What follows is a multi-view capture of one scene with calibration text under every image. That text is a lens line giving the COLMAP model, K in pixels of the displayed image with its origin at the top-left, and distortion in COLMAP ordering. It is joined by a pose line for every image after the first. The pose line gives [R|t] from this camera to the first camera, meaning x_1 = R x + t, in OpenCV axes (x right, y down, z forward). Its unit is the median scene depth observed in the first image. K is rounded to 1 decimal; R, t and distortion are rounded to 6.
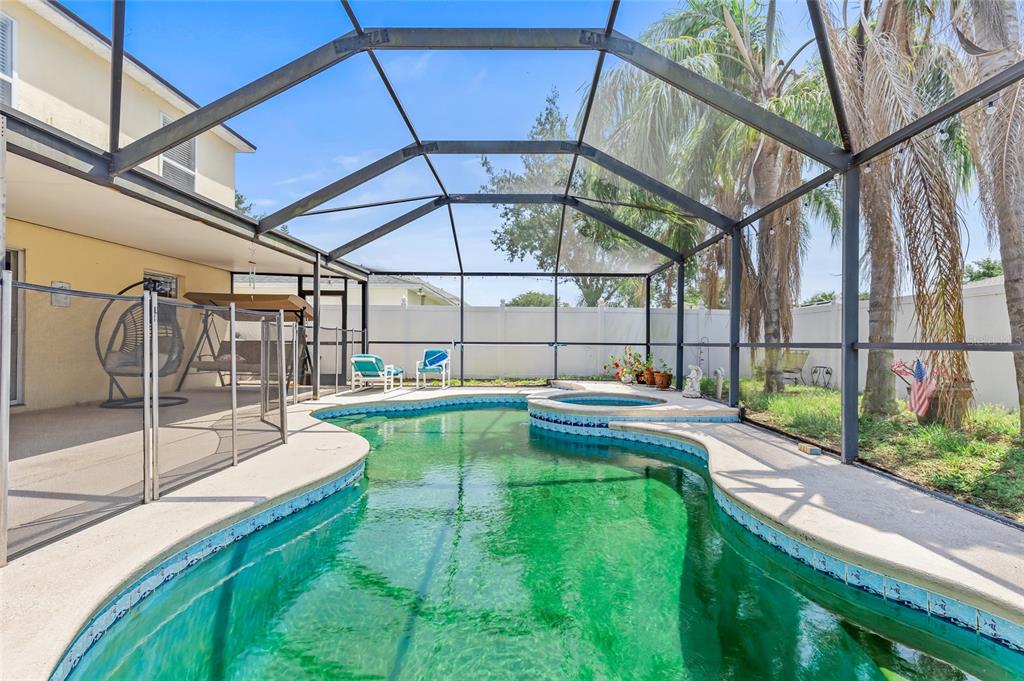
lens RADIAL K [[467.9, 0, 525.2], [0, 467.9, 345.0], [0, 0, 1]] dist [0.005440, 0.000846]
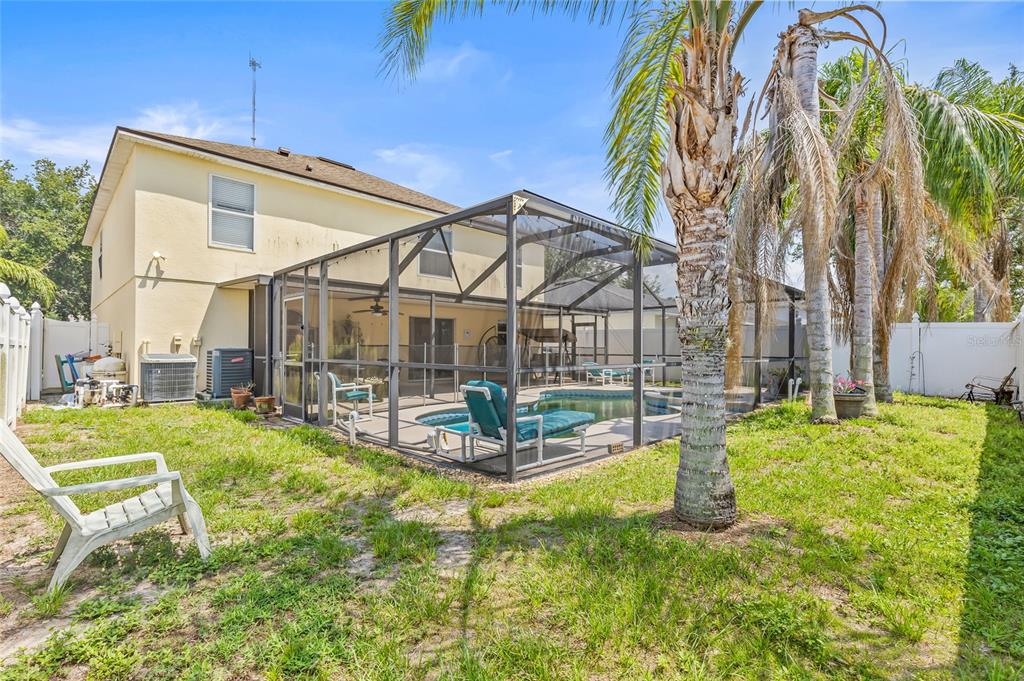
lens RADIAL K [[467.9, 0, 517.3], [0, 467.9, 346.8], [0, 0, 1]] dist [0.005440, 0.000846]
pose [[0.712641, -0.006690, -0.701497, 0.716687], [-0.003001, 0.999916, -0.012585, -0.015693], [0.701523, 0.011073, 0.712561, -0.422885]]
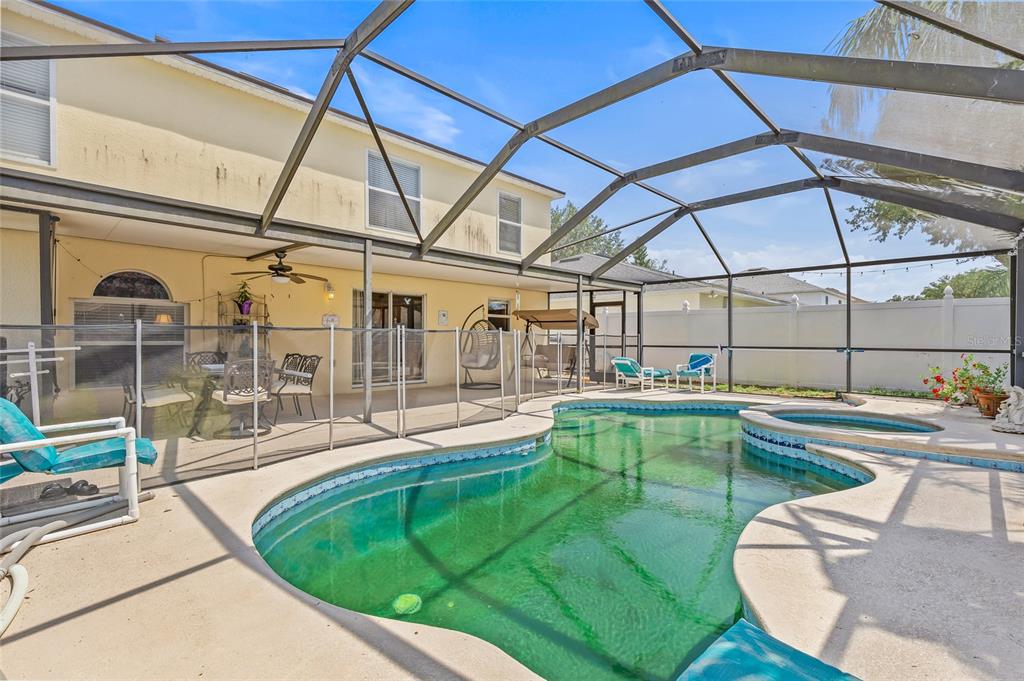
lens RADIAL K [[467.9, 0, 514.8], [0, 467.9, 343.5], [0, 0, 1]] dist [0.005440, 0.000846]
pose [[0.711860, 0.001652, -0.702320, 0.302779], [-0.001612, 0.999998, 0.000718, -0.015970], [0.702320, 0.000622, 0.711861, -0.002639]]
